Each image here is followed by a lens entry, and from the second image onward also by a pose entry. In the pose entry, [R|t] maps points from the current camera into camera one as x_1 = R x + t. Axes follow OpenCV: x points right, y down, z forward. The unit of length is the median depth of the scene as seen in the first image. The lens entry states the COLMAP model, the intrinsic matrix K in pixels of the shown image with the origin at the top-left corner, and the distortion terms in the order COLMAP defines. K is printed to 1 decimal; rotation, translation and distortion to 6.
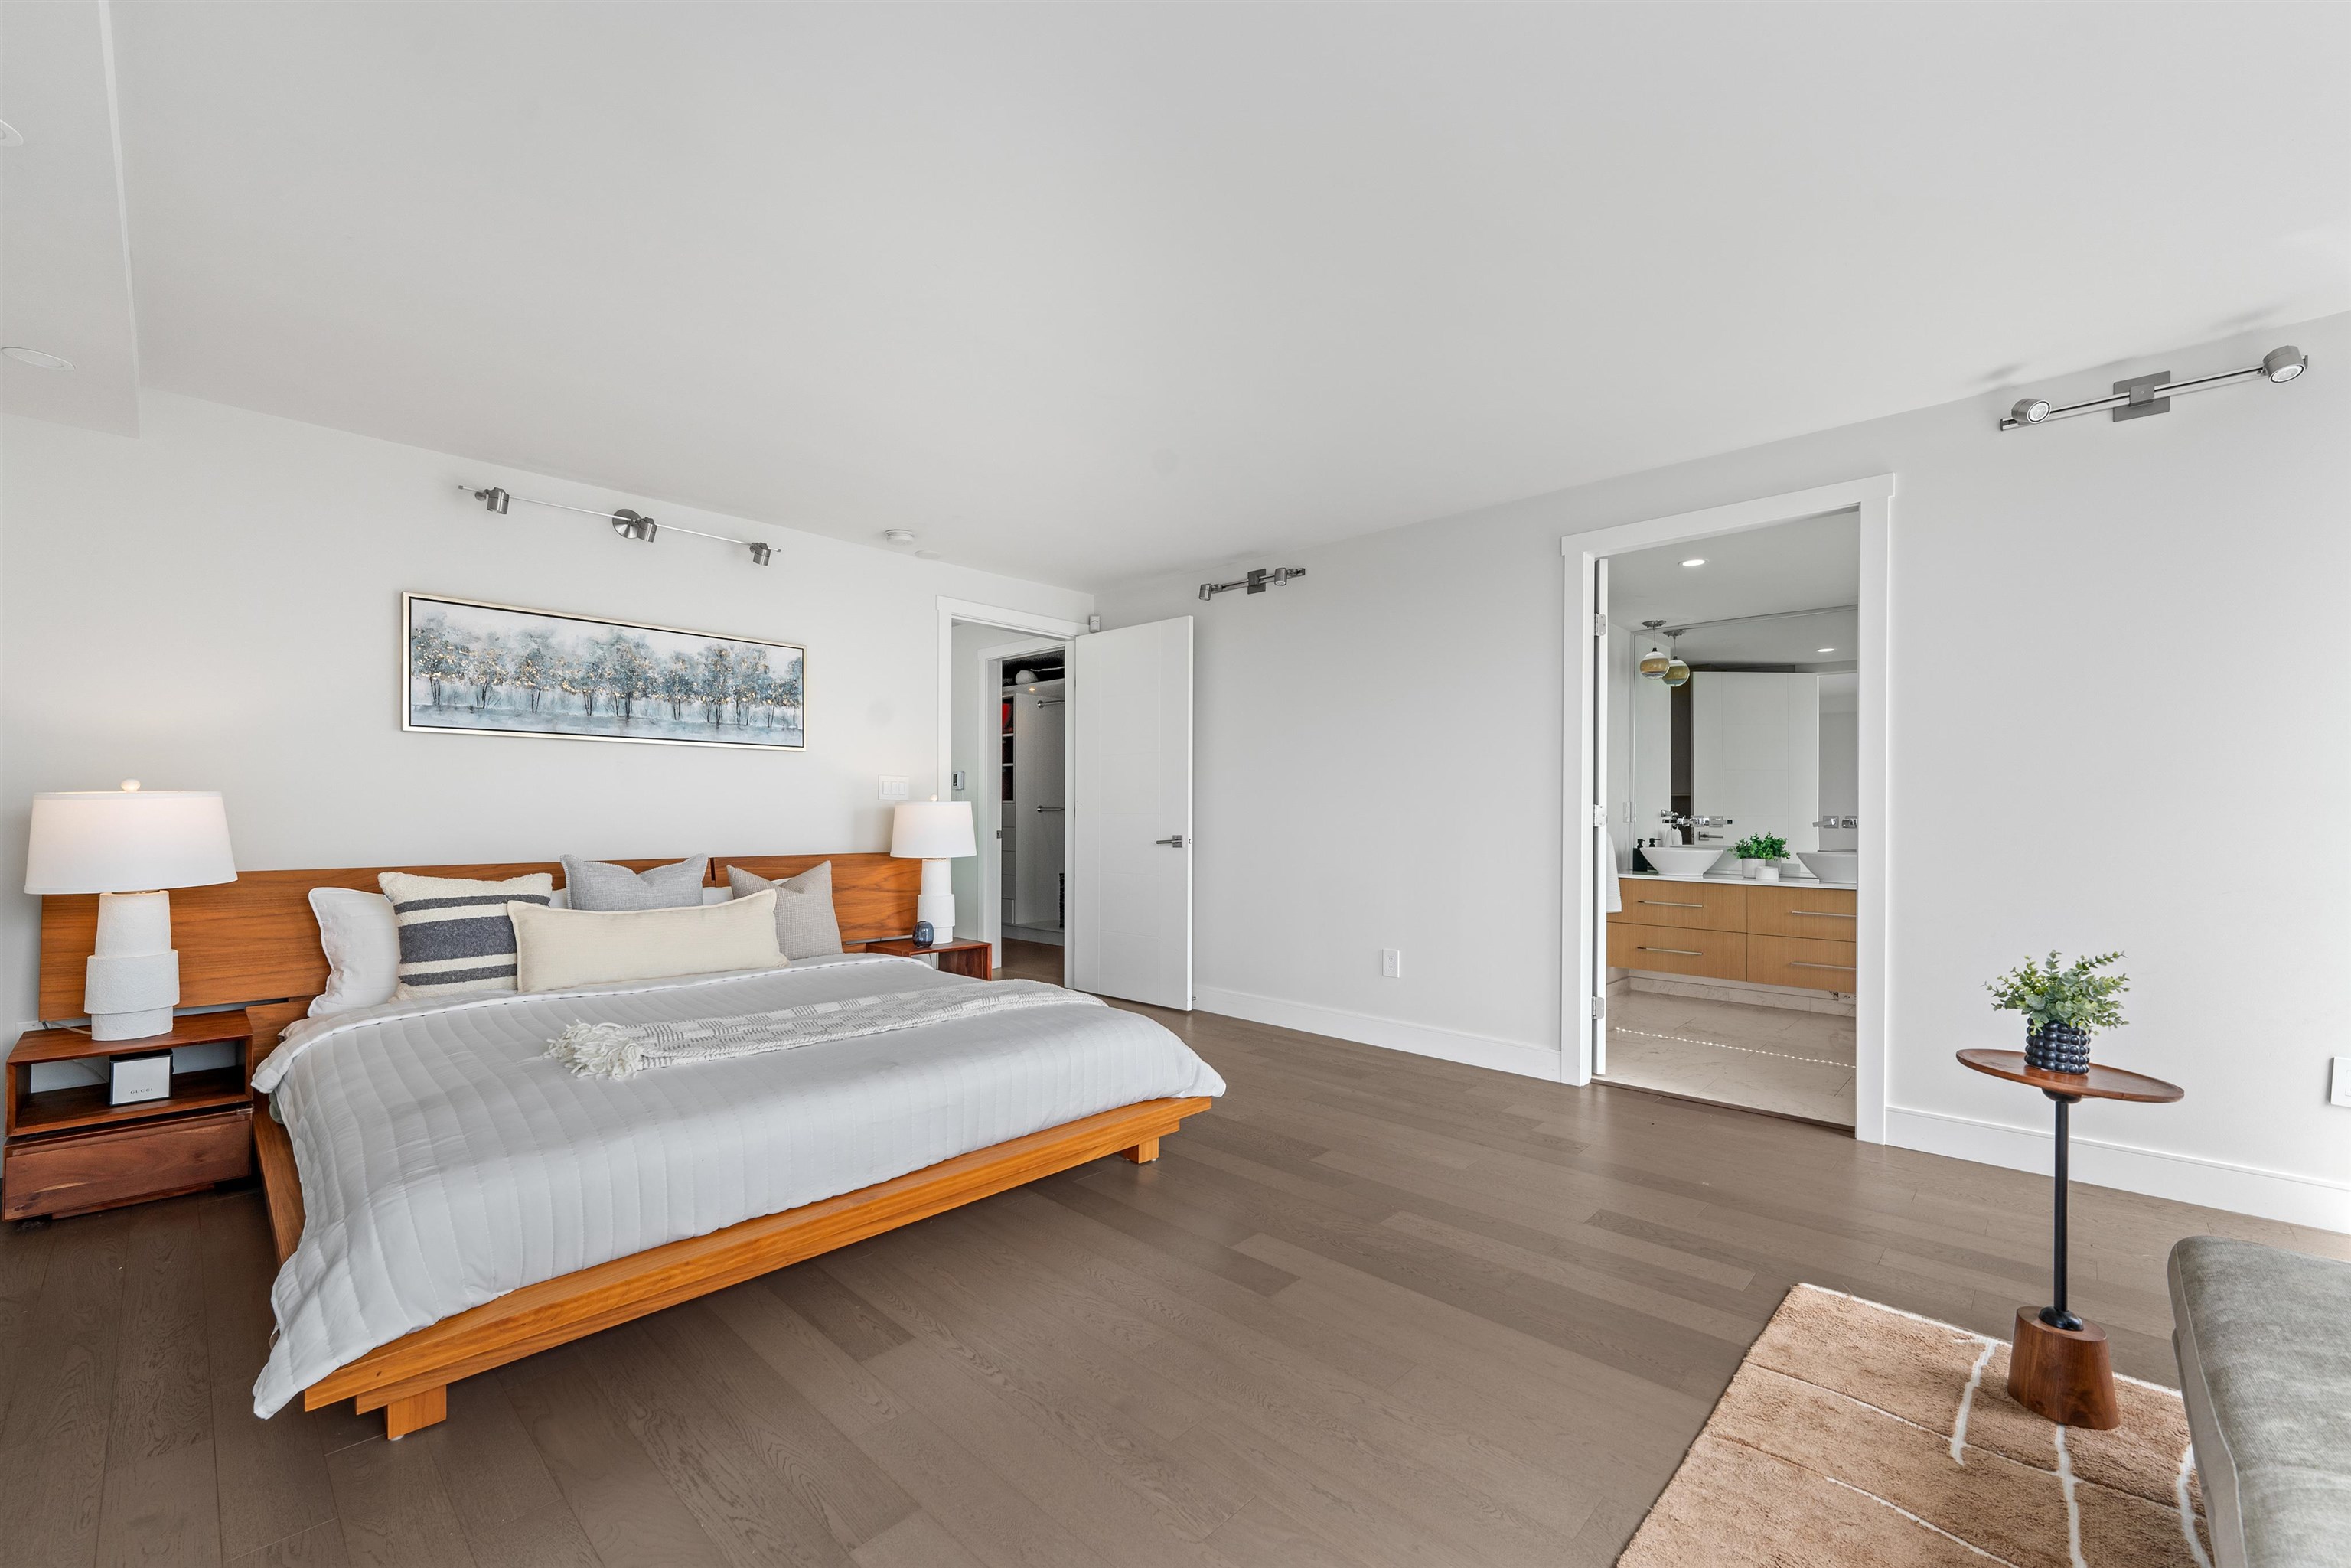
lens RADIAL K [[950.3, 0, 1173.0], [0, 950.3, 818.8], [0, 0, 1]] dist [0.000602, -0.000065]
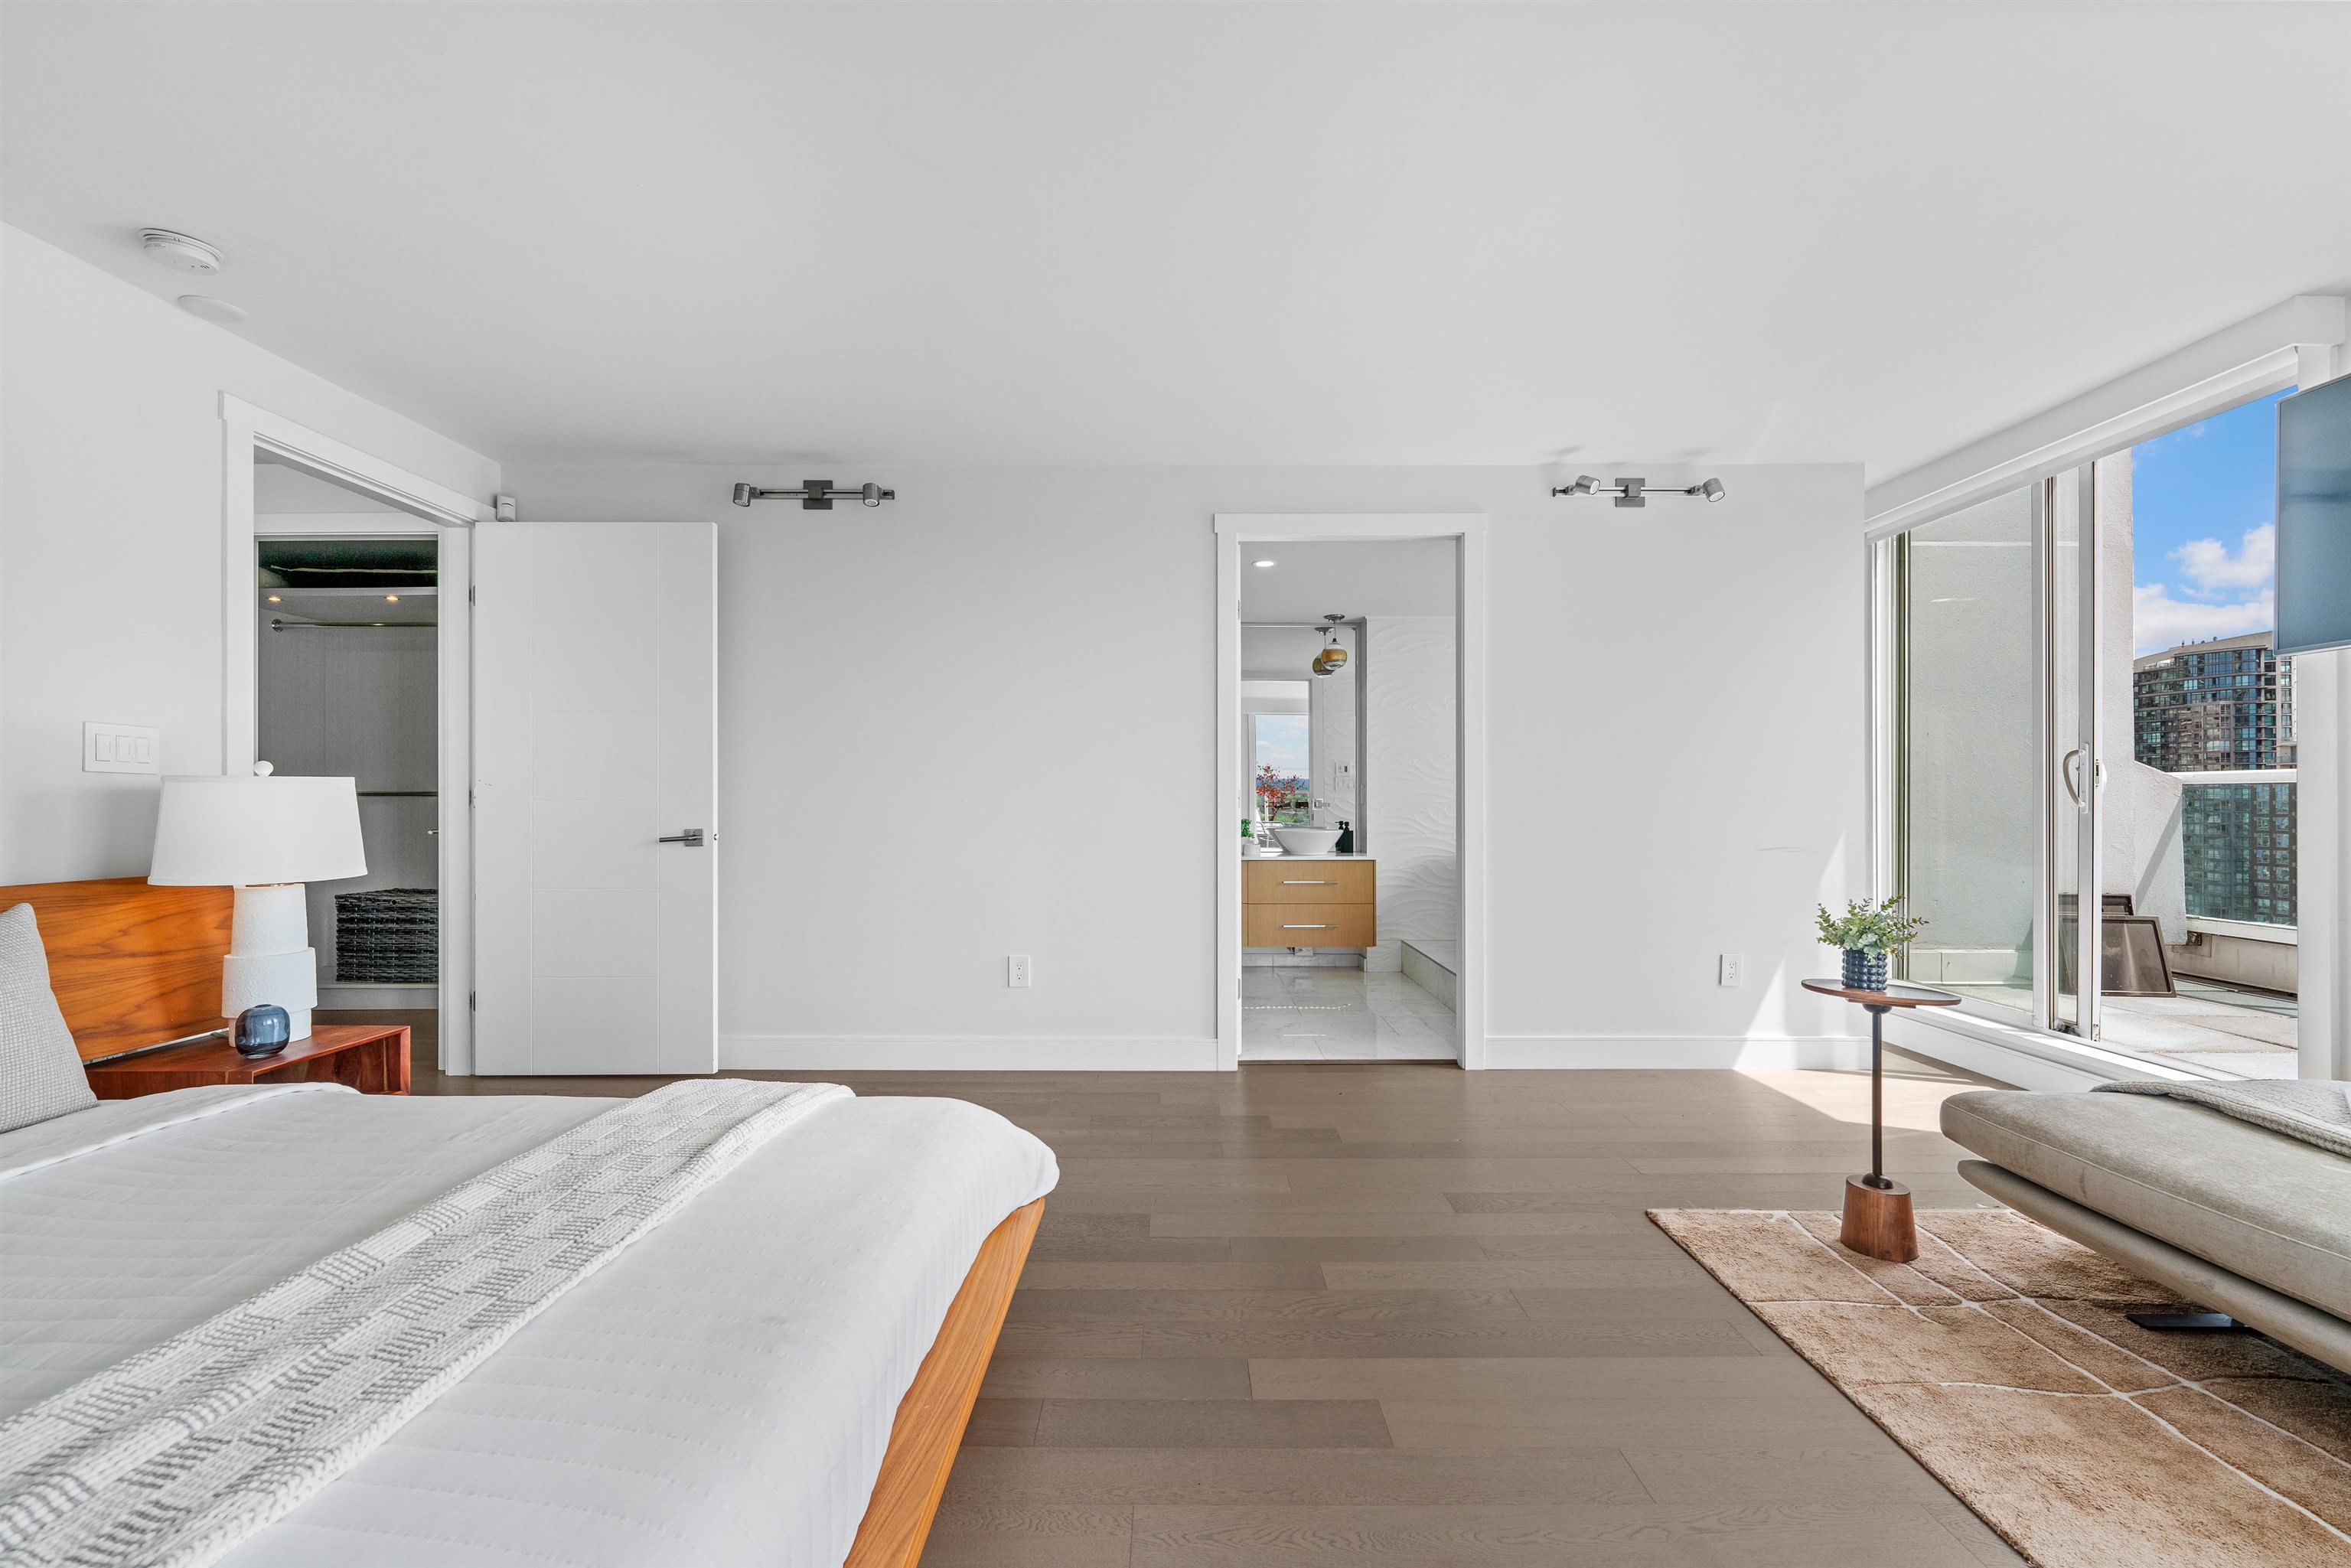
lens RADIAL K [[950.3, 0, 1174.9], [0, 950.3, 795.9], [0, 0, 1]] dist [0.000602, -0.000065]
pose [[0.729007, -0.001897, 0.684504, -0.290712], [0.008464, 0.999945, -0.006244, 0.000573], [-0.684454, 0.010346, 0.728982, 0.315732]]
